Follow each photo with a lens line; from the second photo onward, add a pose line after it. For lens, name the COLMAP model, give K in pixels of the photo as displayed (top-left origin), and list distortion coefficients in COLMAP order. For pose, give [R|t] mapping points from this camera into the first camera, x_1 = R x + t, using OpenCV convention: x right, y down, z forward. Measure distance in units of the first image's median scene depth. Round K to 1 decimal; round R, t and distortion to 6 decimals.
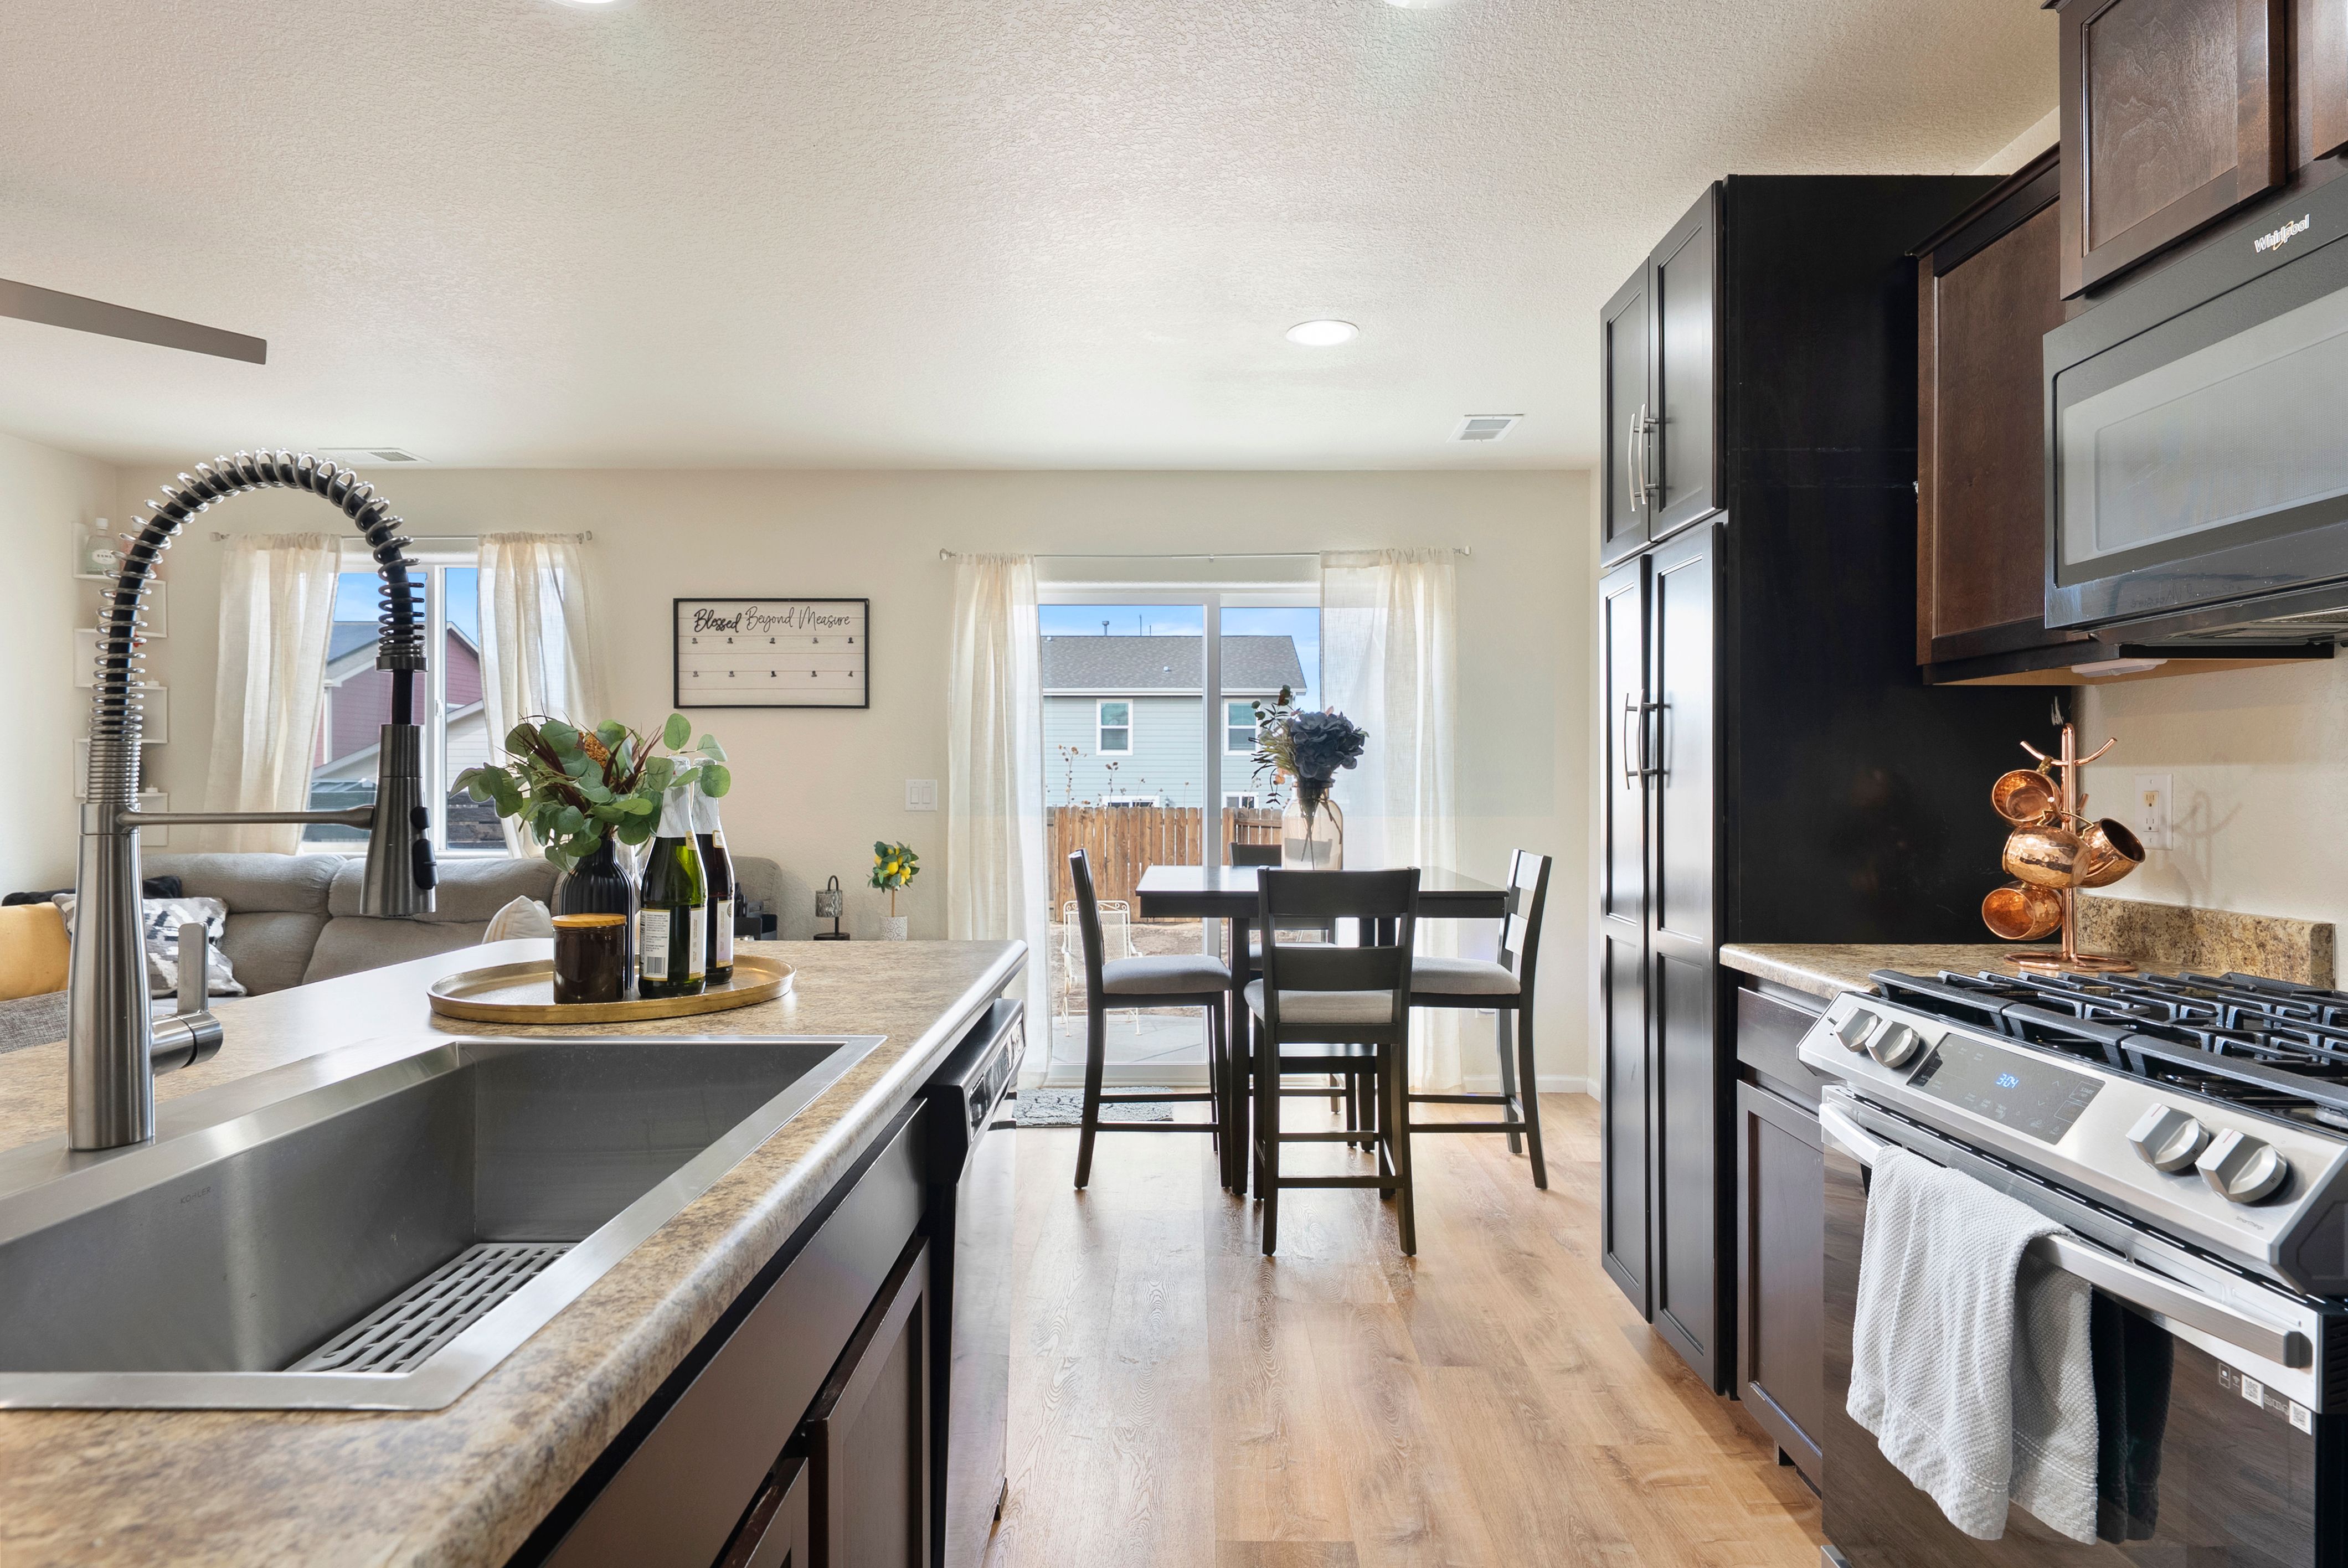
lens RADIAL K [[1254.1, 0, 1174.0], [0, 1254.1, 784.0], [0, 0, 1]] dist [0.000121, -0.000336]
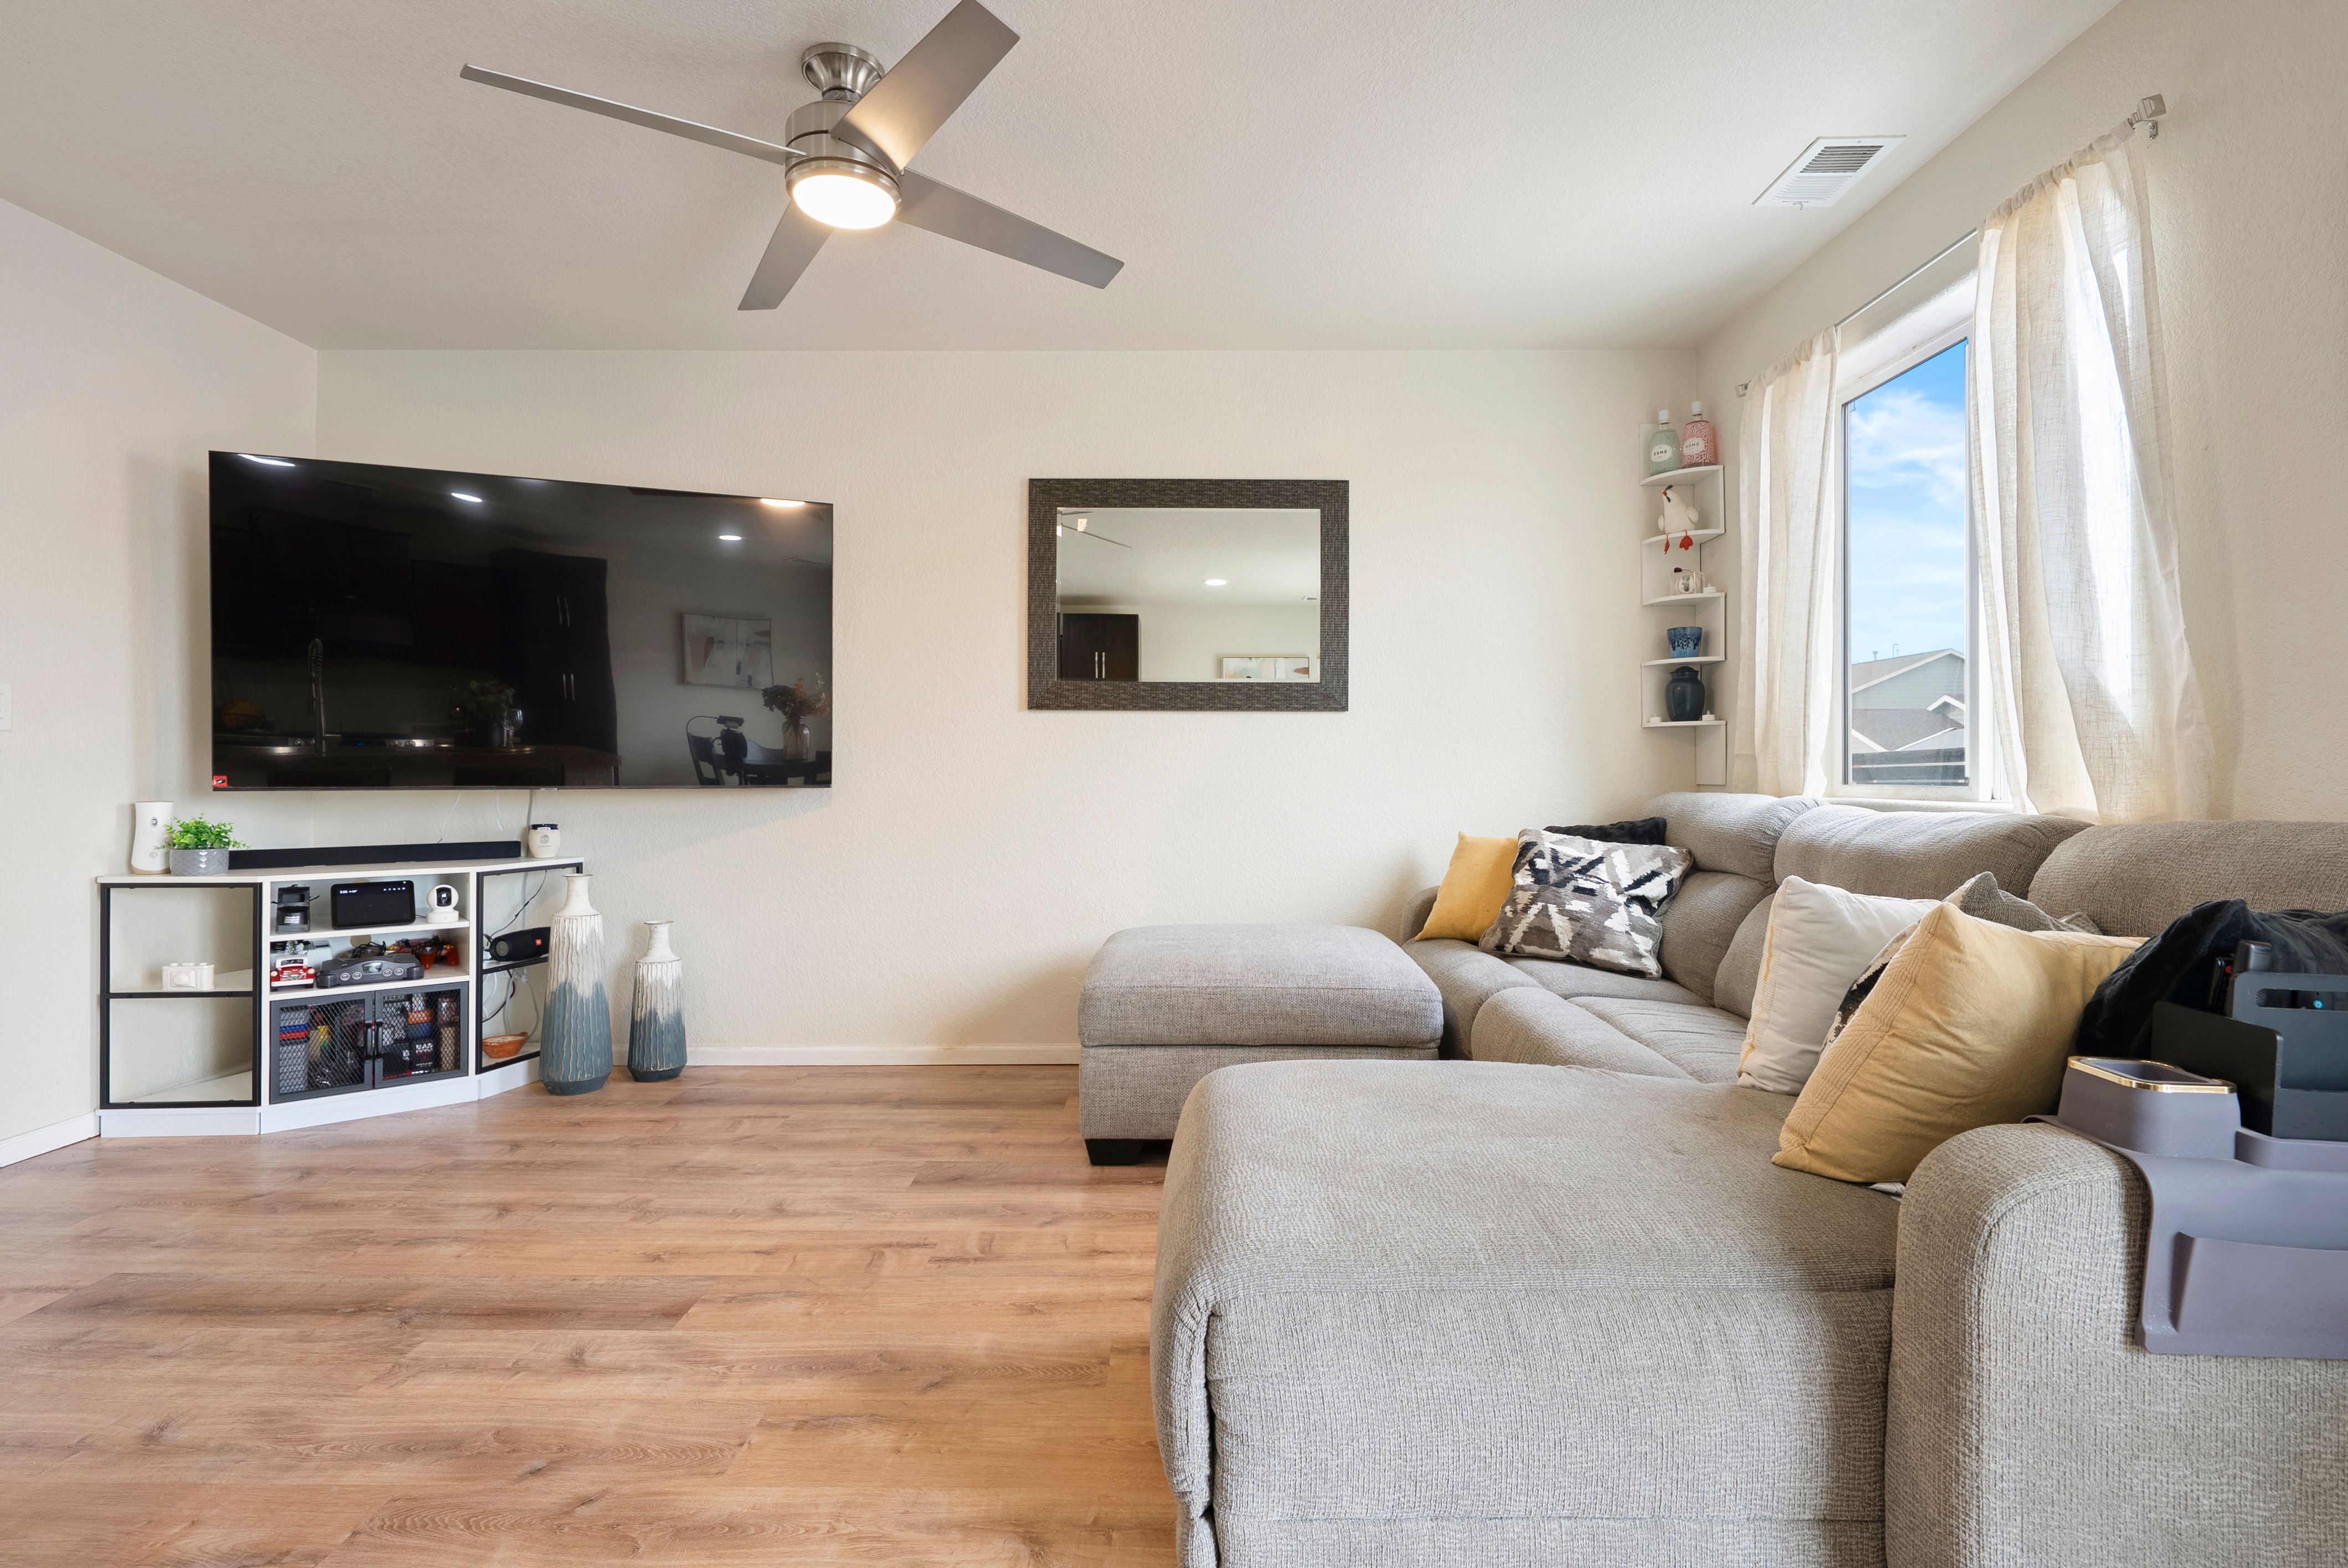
lens RADIAL K [[1122.8, 0, 1187.1], [0, 1122.8, 767.6], [0, 0, 1]] dist [-0.000367, -0.000373]
pose [[0.005810, -0.005167, -0.999970, -0.067005], [0.000466, 0.999987, -0.005164, 0.042102], [0.999983, -0.000436, 0.005812, 0.652474]]
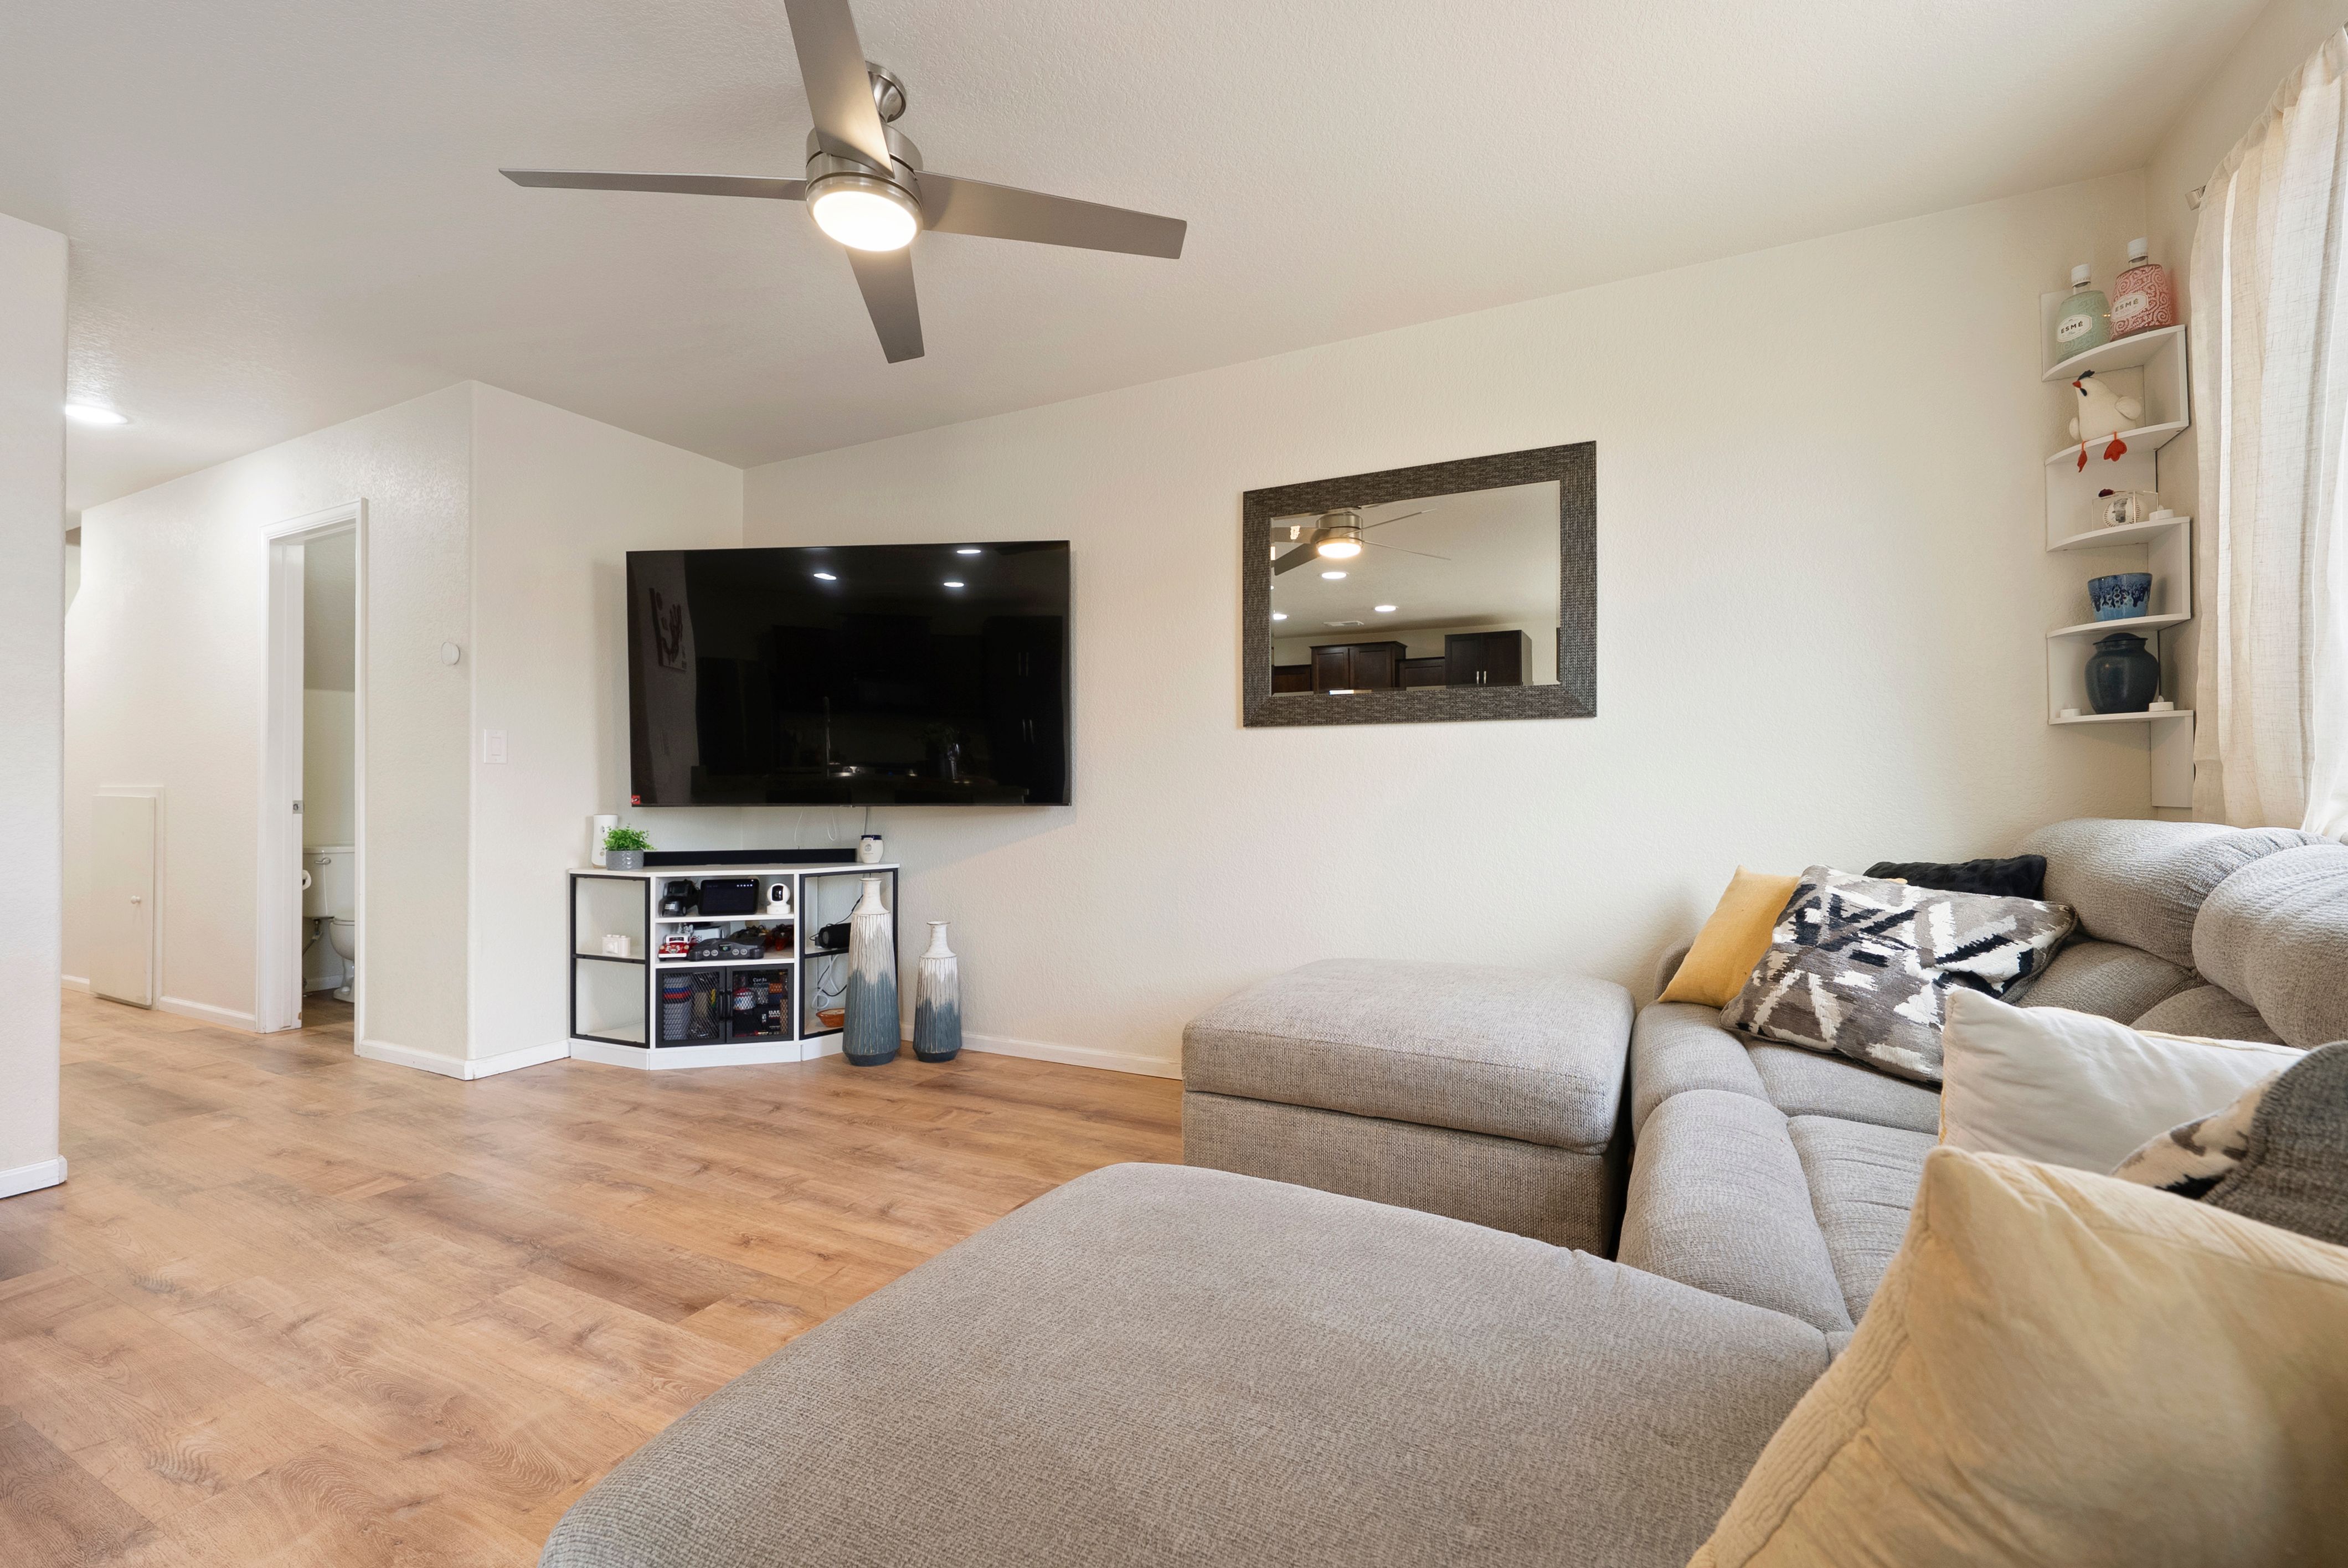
lens RADIAL K [[992.1, 0, 1185.5], [0, 992.1, 782.6], [0, 0, 1]] dist [-0.000518, -0.000763]
pose [[-0.447135, -0.006843, -0.894440, -0.227313], [0.003014, 0.999954, -0.009156, 0.041633], [0.894461, -0.006790, -0.447094, 0.814982]]
